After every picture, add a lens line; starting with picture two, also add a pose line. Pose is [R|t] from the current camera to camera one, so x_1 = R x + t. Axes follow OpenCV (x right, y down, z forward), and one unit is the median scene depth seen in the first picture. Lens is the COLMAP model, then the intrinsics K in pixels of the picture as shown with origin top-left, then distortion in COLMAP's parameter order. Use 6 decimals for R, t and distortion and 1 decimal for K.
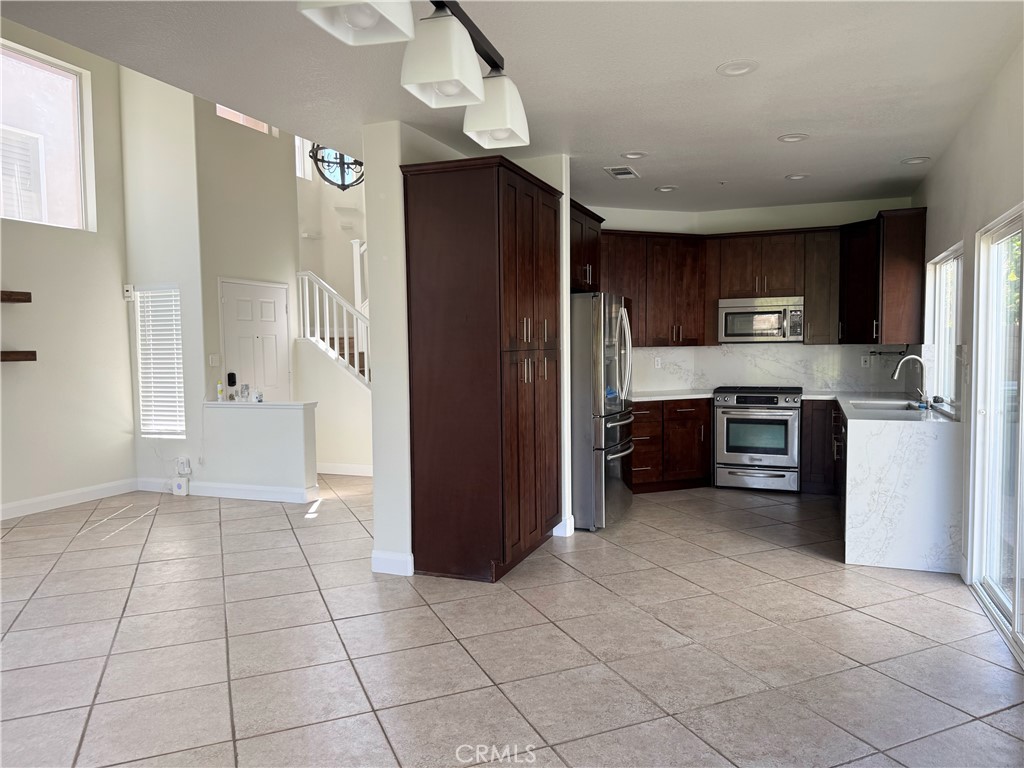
lens RADIAL K [[707.6, 0, 512.0], [0, 707.6, 384.0], [0, 0, 1]] dist [0.096915, -0.119077]
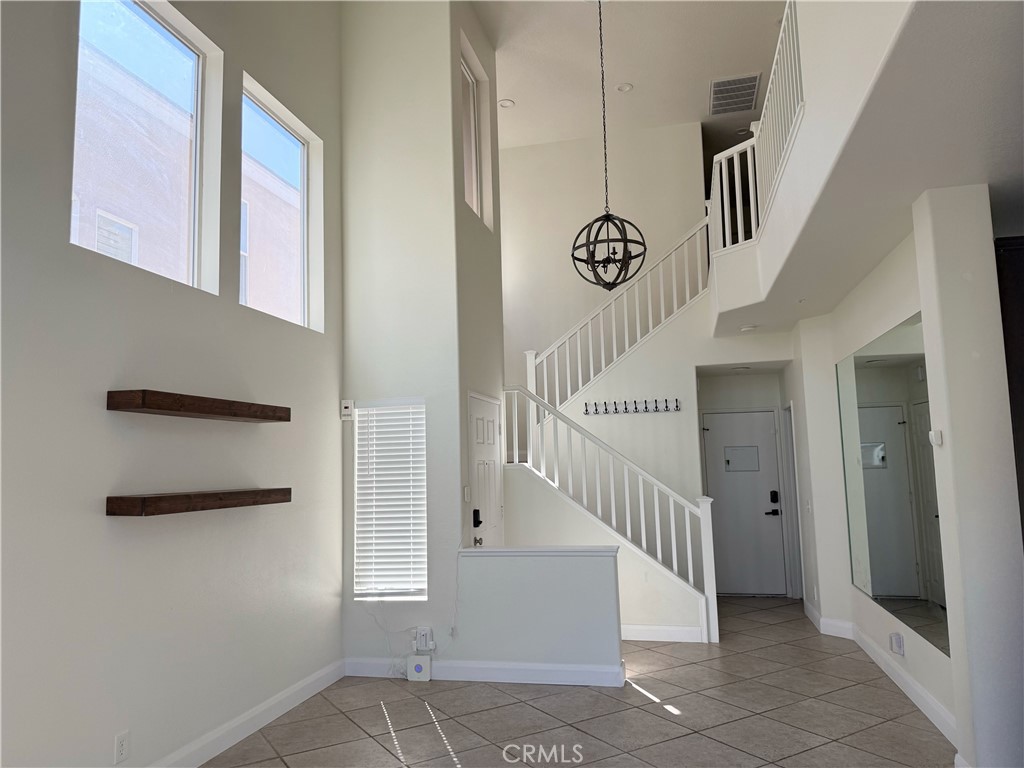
lens RADIAL K [[707.6, 0, 512.0], [0, 707.6, 384.0], [0, 0, 1]] dist [0.096915, -0.119077]
pose [[0.986082, 0.005182, 0.166178, -0.483962], [0.023220, 0.985426, -0.168511, -0.019575], [-0.164629, 0.170024, 0.971591, 0.212019]]
